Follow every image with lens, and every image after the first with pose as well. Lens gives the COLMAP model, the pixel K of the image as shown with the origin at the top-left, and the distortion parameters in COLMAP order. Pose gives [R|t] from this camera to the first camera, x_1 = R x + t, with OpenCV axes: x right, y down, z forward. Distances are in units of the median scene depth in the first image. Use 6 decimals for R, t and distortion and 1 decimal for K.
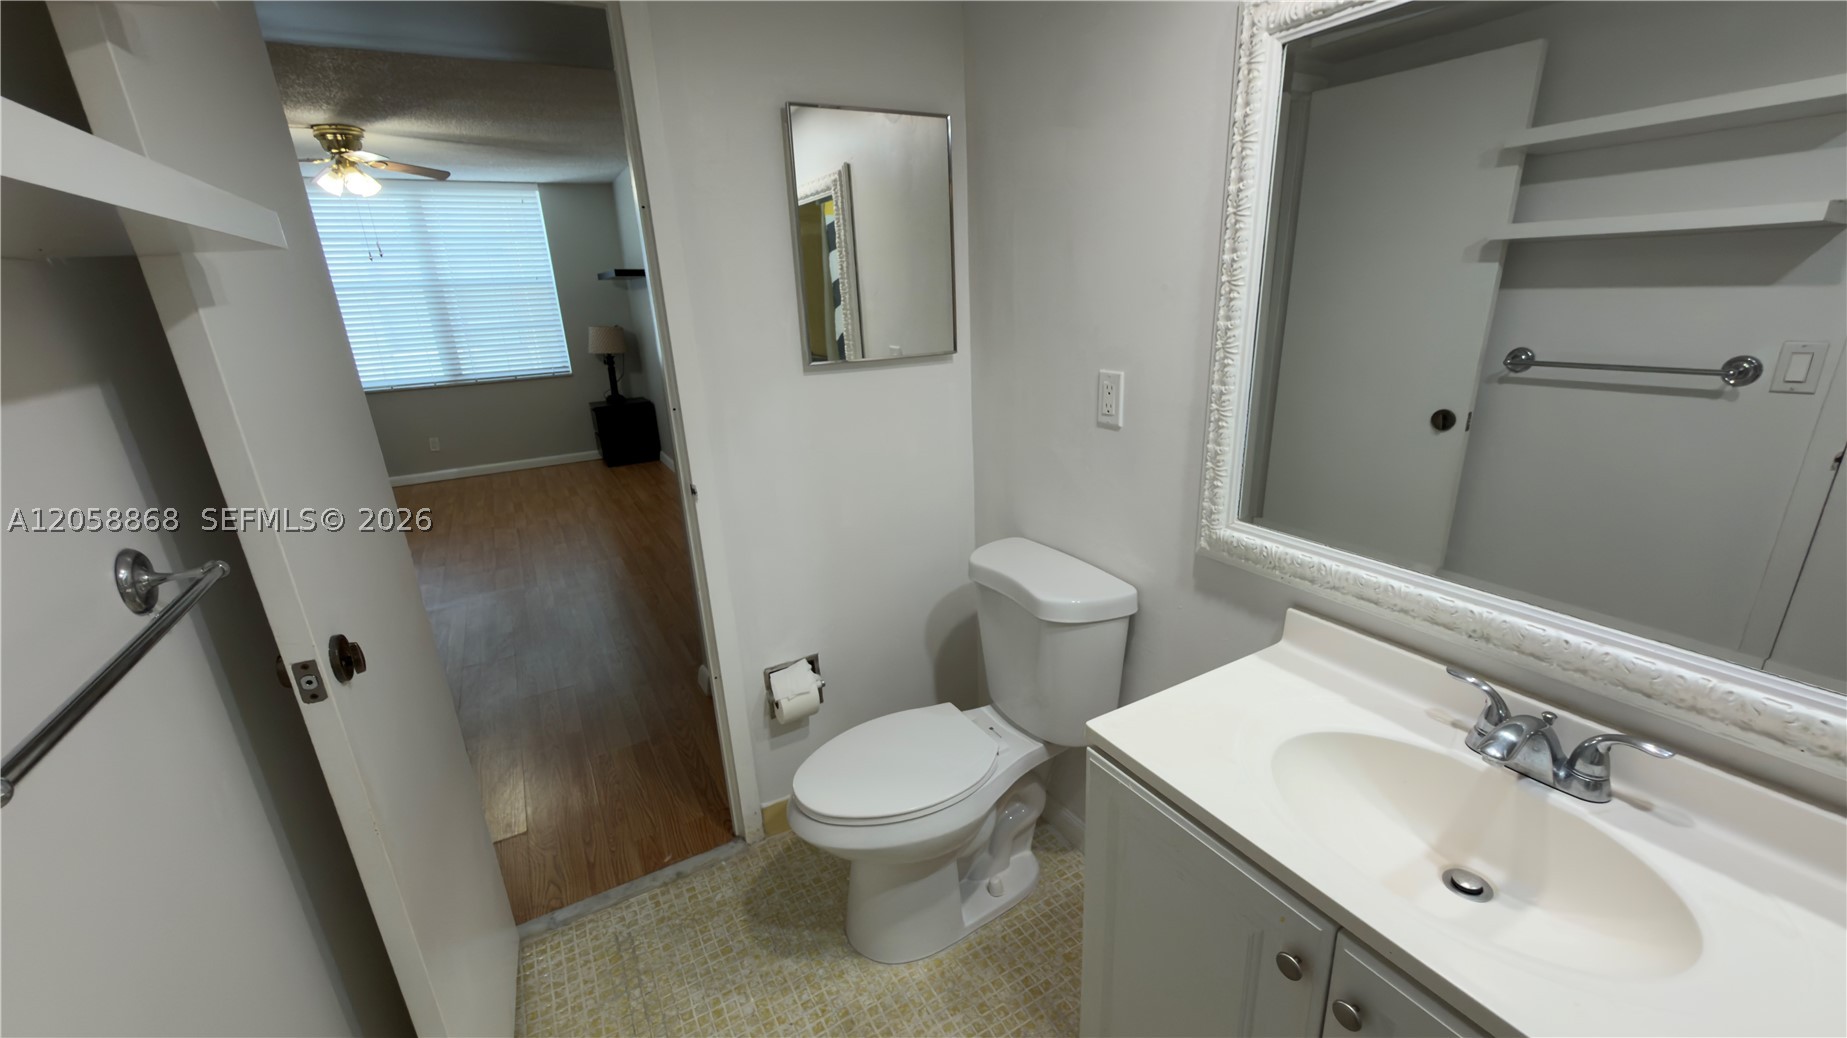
lens RADIAL K [[741.8, 0, 929.7], [0, 741.8, 523.5], [0, 0, 1]] dist [-0.000439, 0.001004]
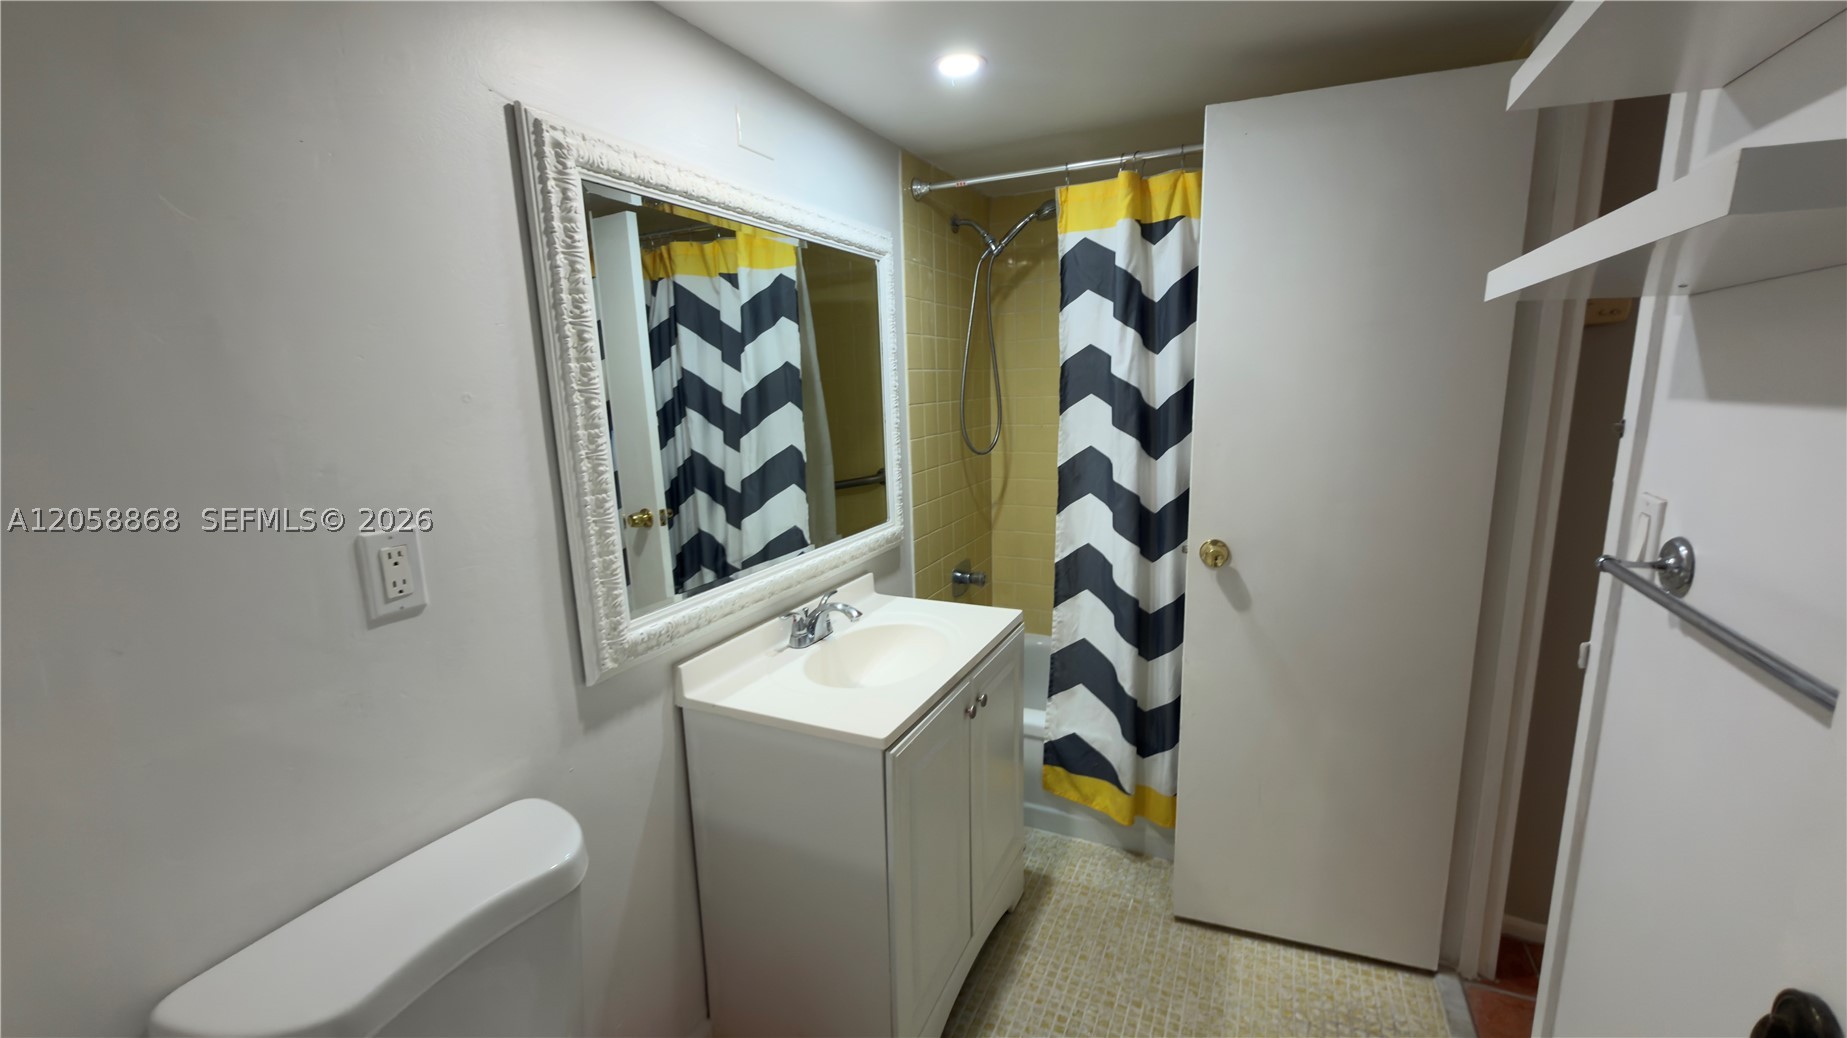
lens RADIAL K [[741.8, 0, 924.7], [0, 741.8, 519.9], [0, 0, 1]] dist [-0.000439, 0.001004]
pose [[-0.563392, -0.100115, 0.820101, -0.746299], [0.298636, 0.900839, 0.315128, -0.390240], [-0.770328, 0.422453, -0.477628, 1.345399]]
